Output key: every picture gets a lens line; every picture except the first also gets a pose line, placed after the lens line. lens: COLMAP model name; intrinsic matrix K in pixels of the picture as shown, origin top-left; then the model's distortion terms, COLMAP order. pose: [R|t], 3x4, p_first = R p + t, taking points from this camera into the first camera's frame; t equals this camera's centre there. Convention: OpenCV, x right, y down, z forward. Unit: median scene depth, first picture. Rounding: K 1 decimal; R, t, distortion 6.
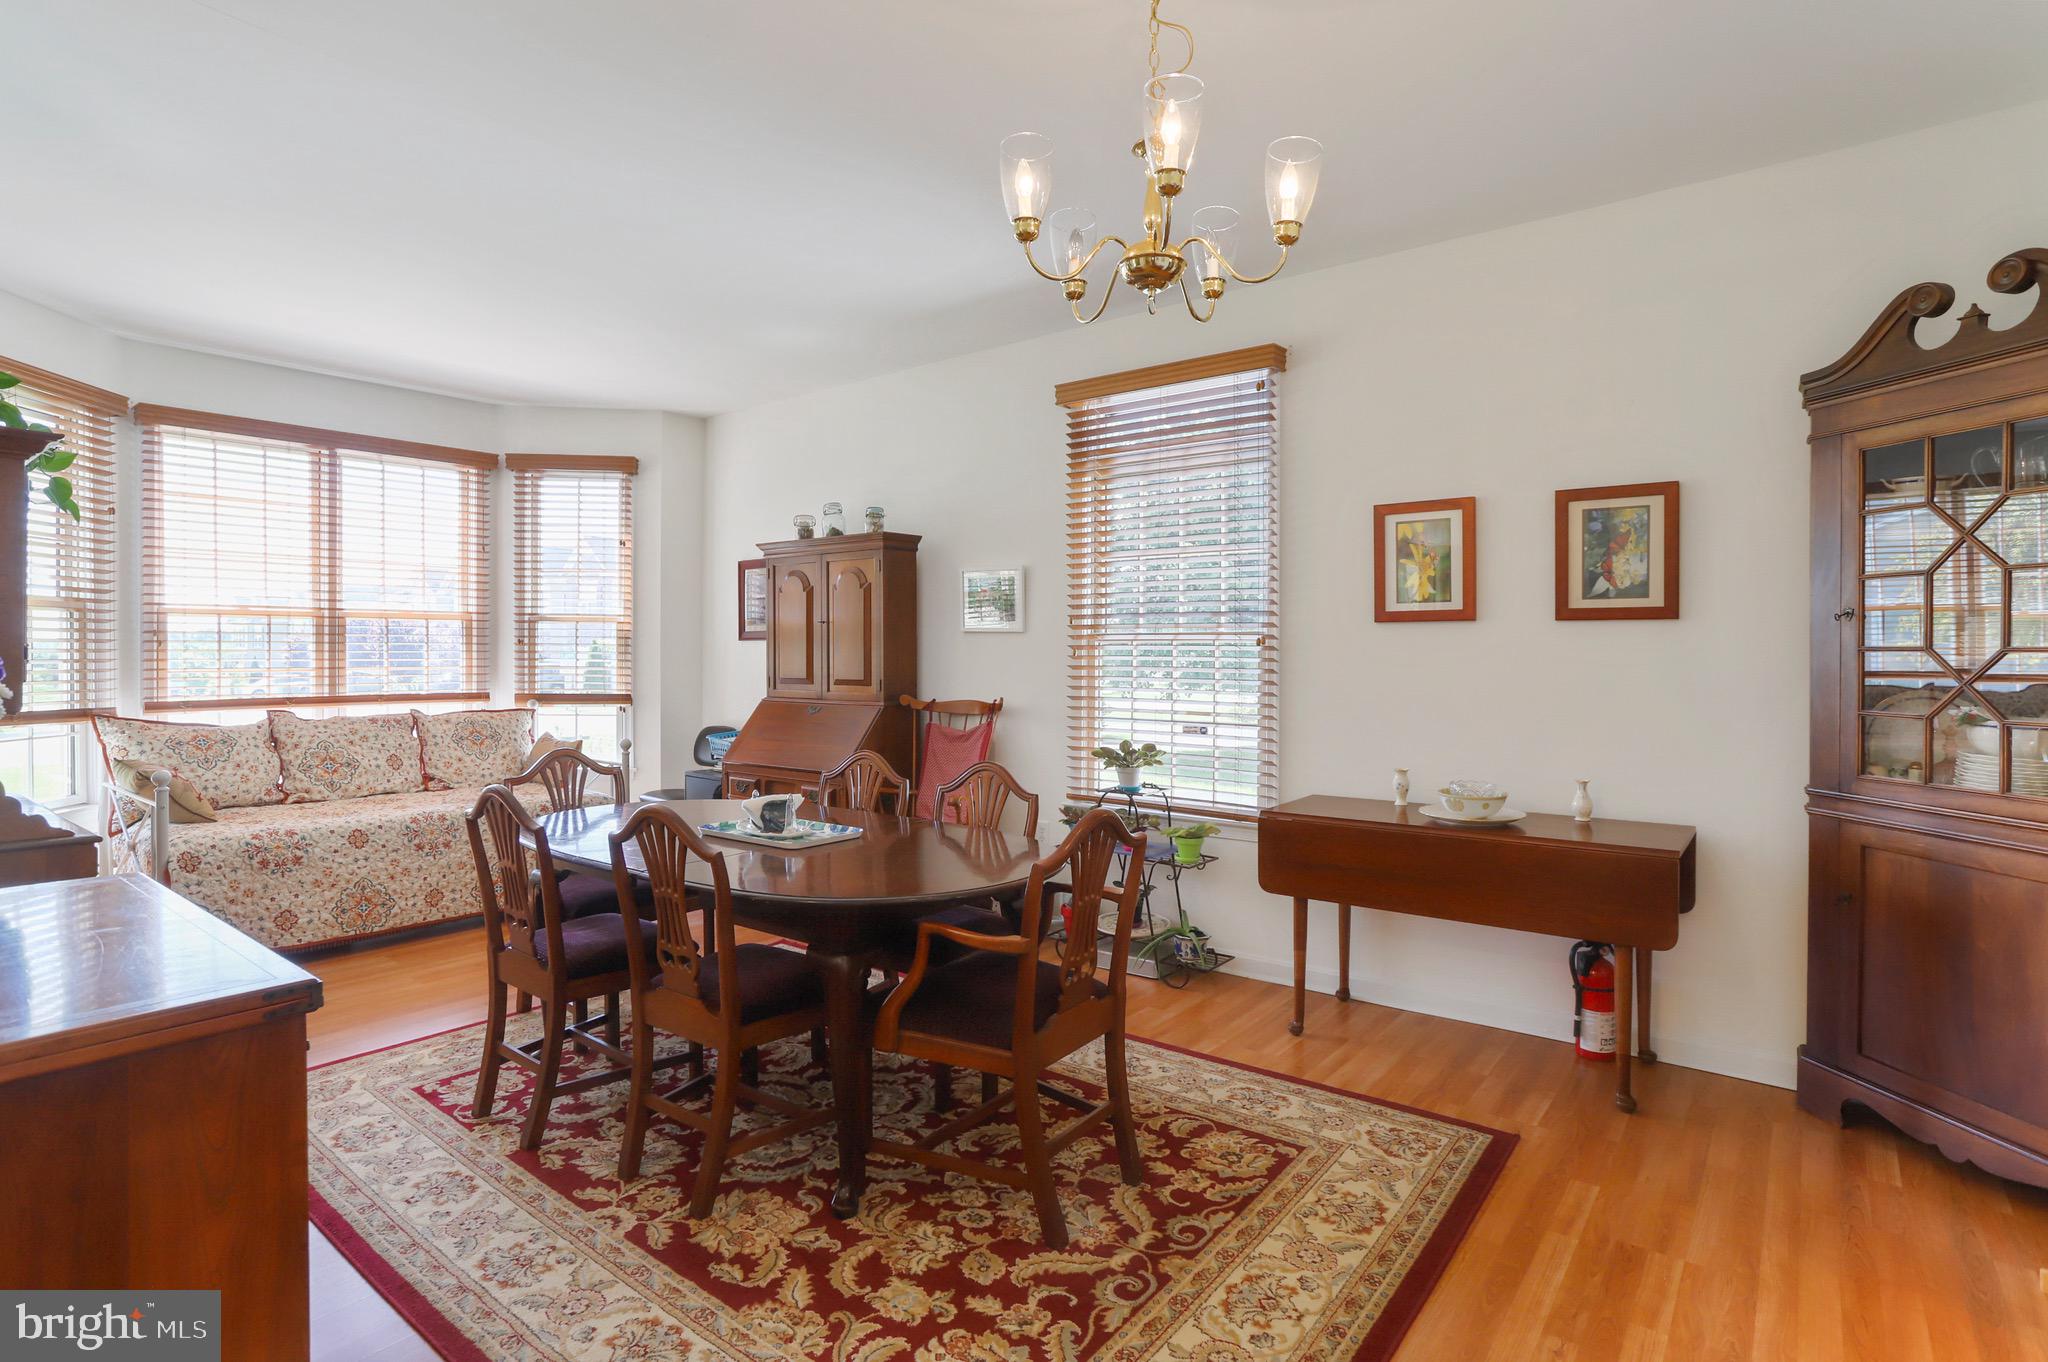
lens RADIAL K [[1029.5, 0, 1036.7], [0, 1029.5, 661.9], [0, 0, 1]] dist [-0.038024, 0.005338]
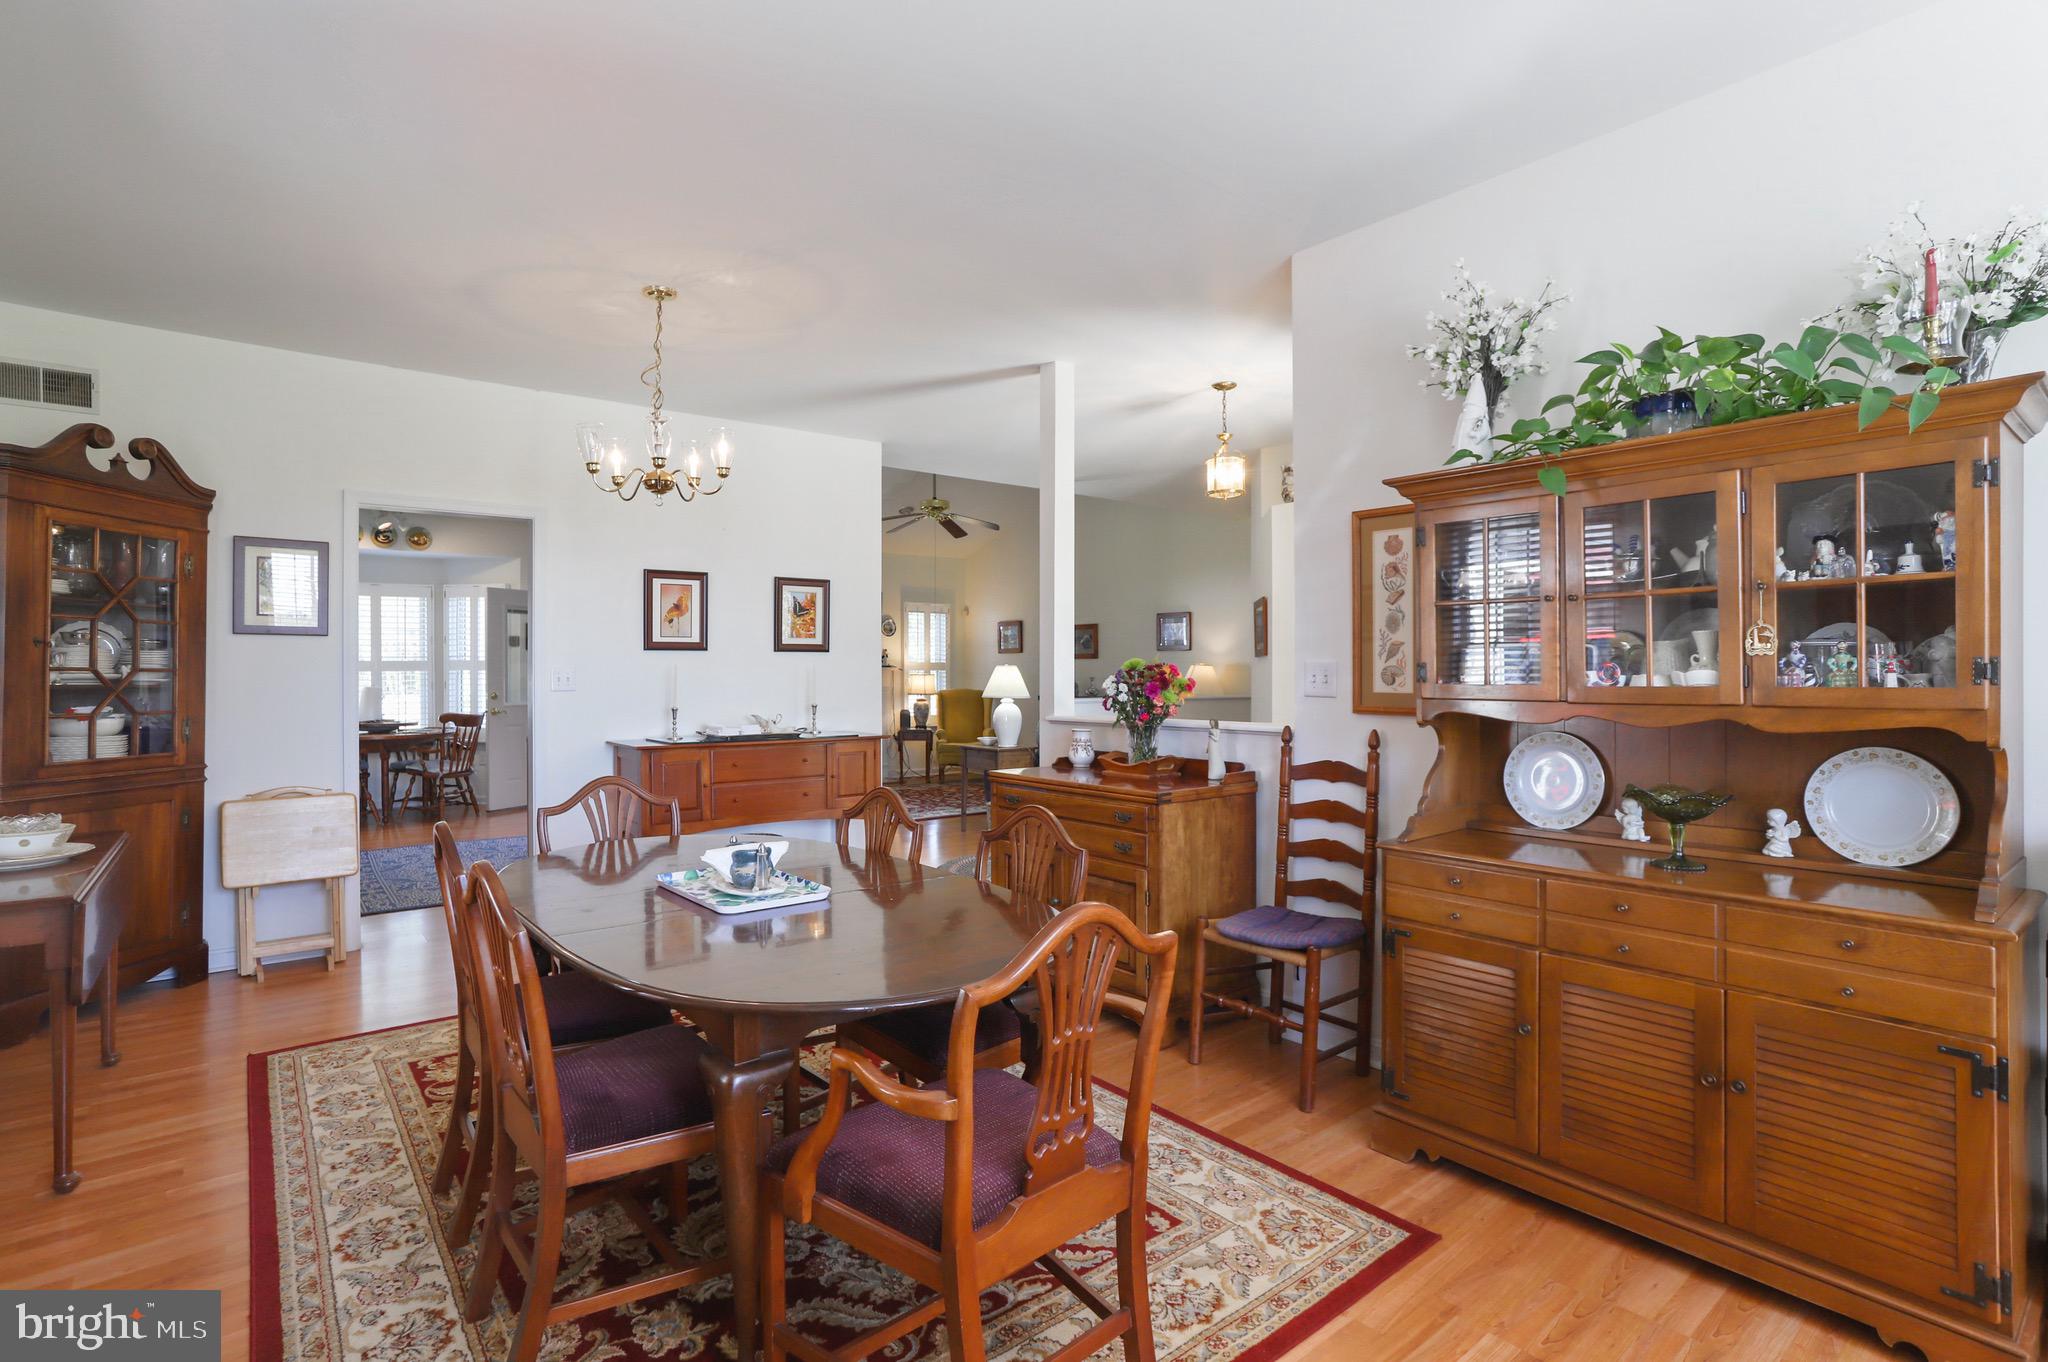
lens RADIAL K [[995.3, 0, 1020.8], [0, 995.3, 682.0], [0, 0, 1]] dist [-0.022255, 0.005715]
pose [[-0.971560, -0.002167, 0.236785, -0.626047], [0.002150, 0.999836, 0.017974, -0.013874], [-0.236786, 0.017972, -0.971396, 1.638857]]
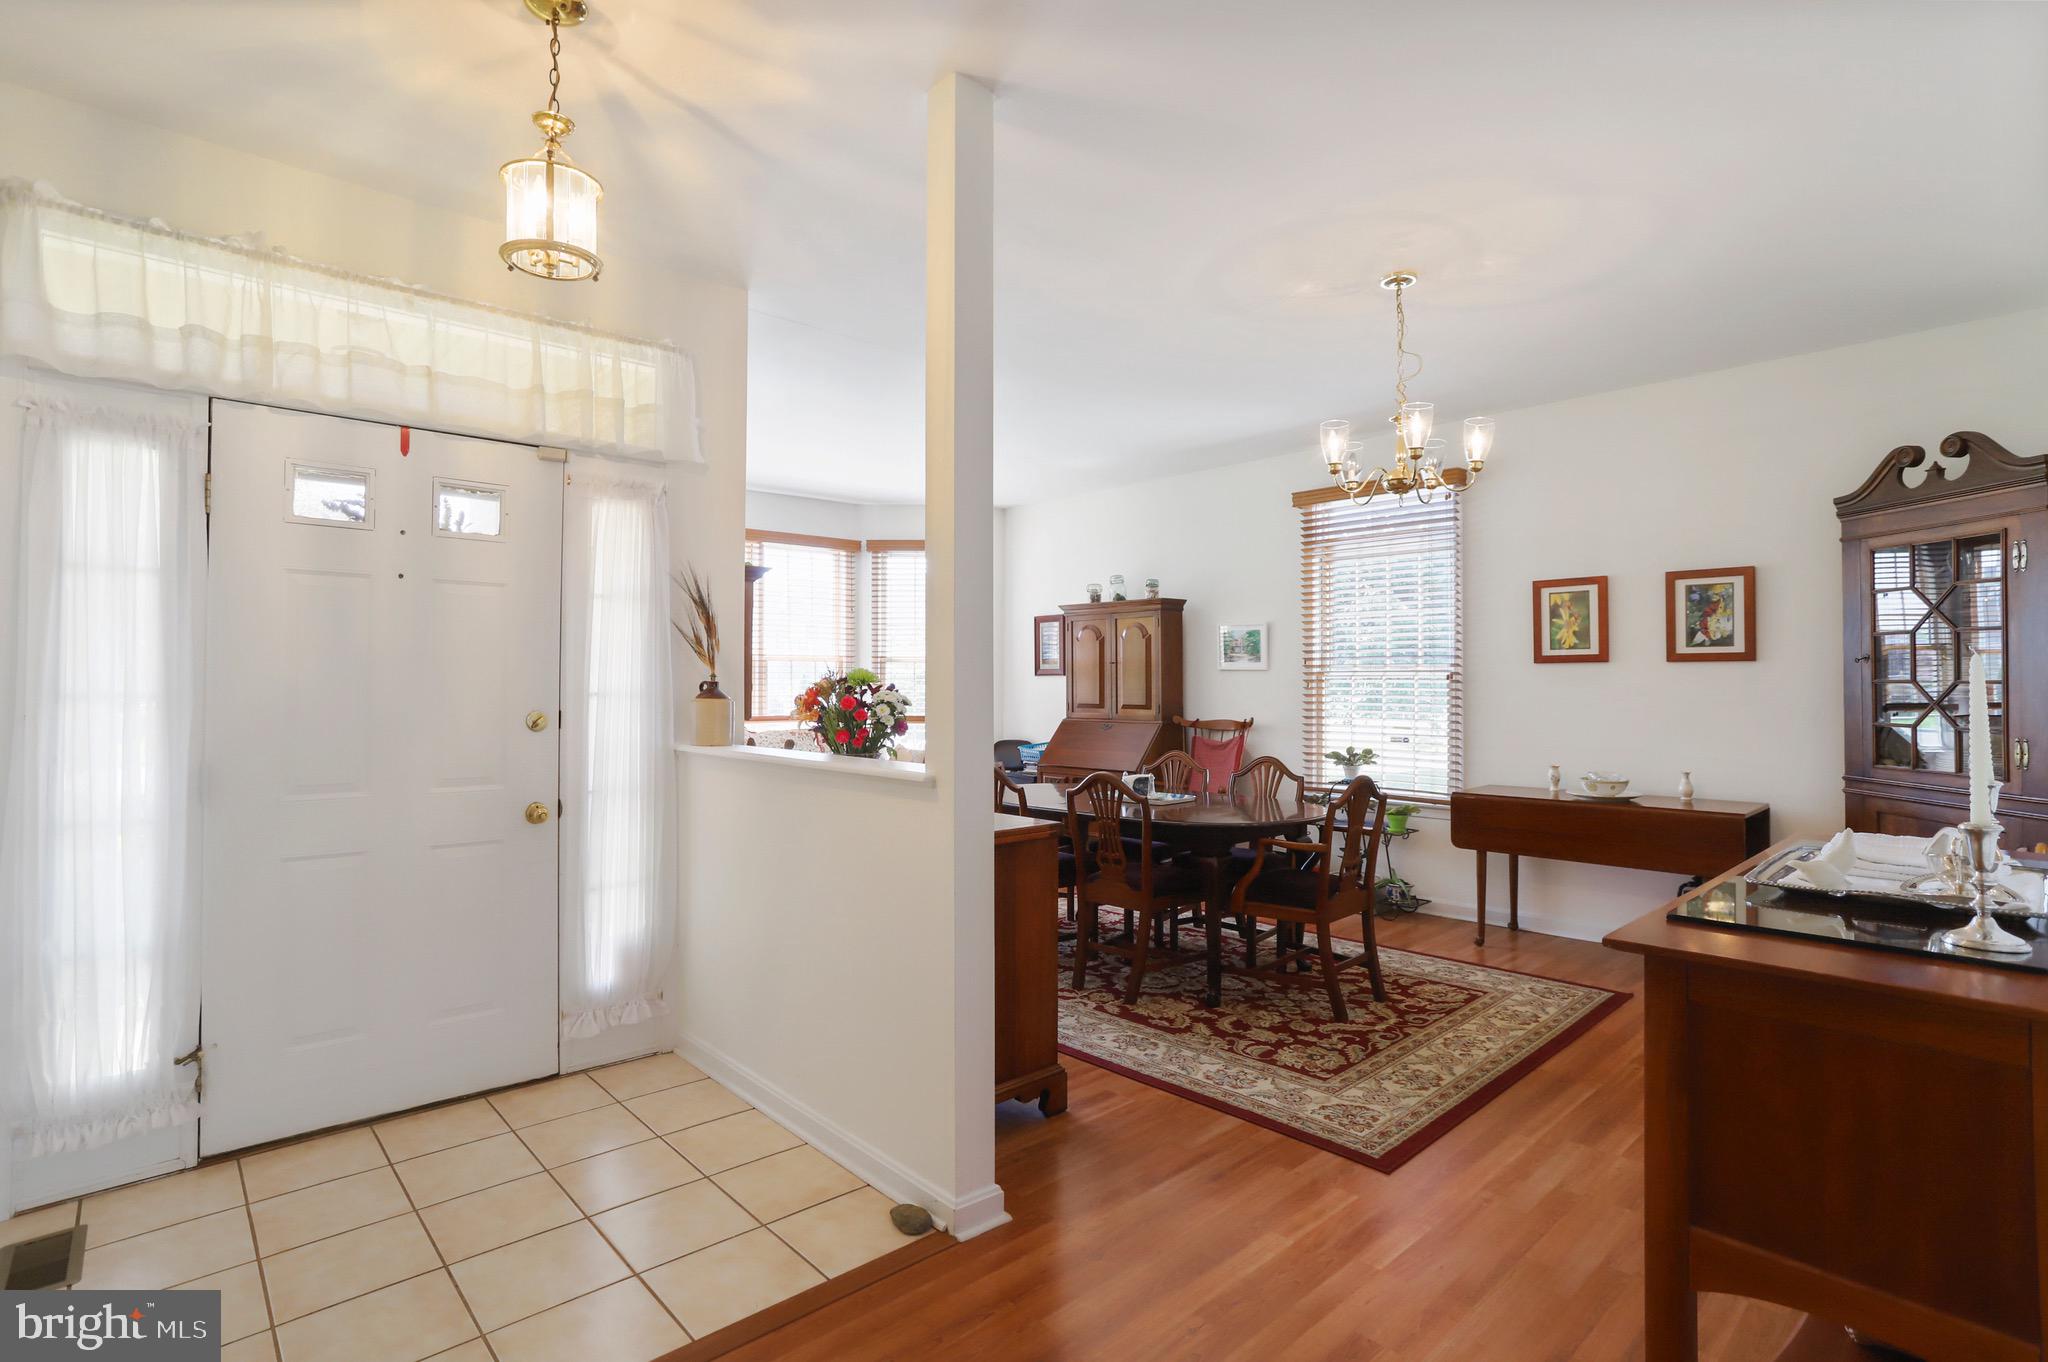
lens RADIAL K [[995.3, 0, 1044.6], [0, 995.3, 678.2], [0, 0, 1]] dist [-0.022255, 0.005715]
pose [[0.988138, -0.003738, -0.153524, -0.153043], [0.001492, 0.999890, -0.014741, 0.001755], [0.153562, 0.014337, 0.988035, -0.540168]]
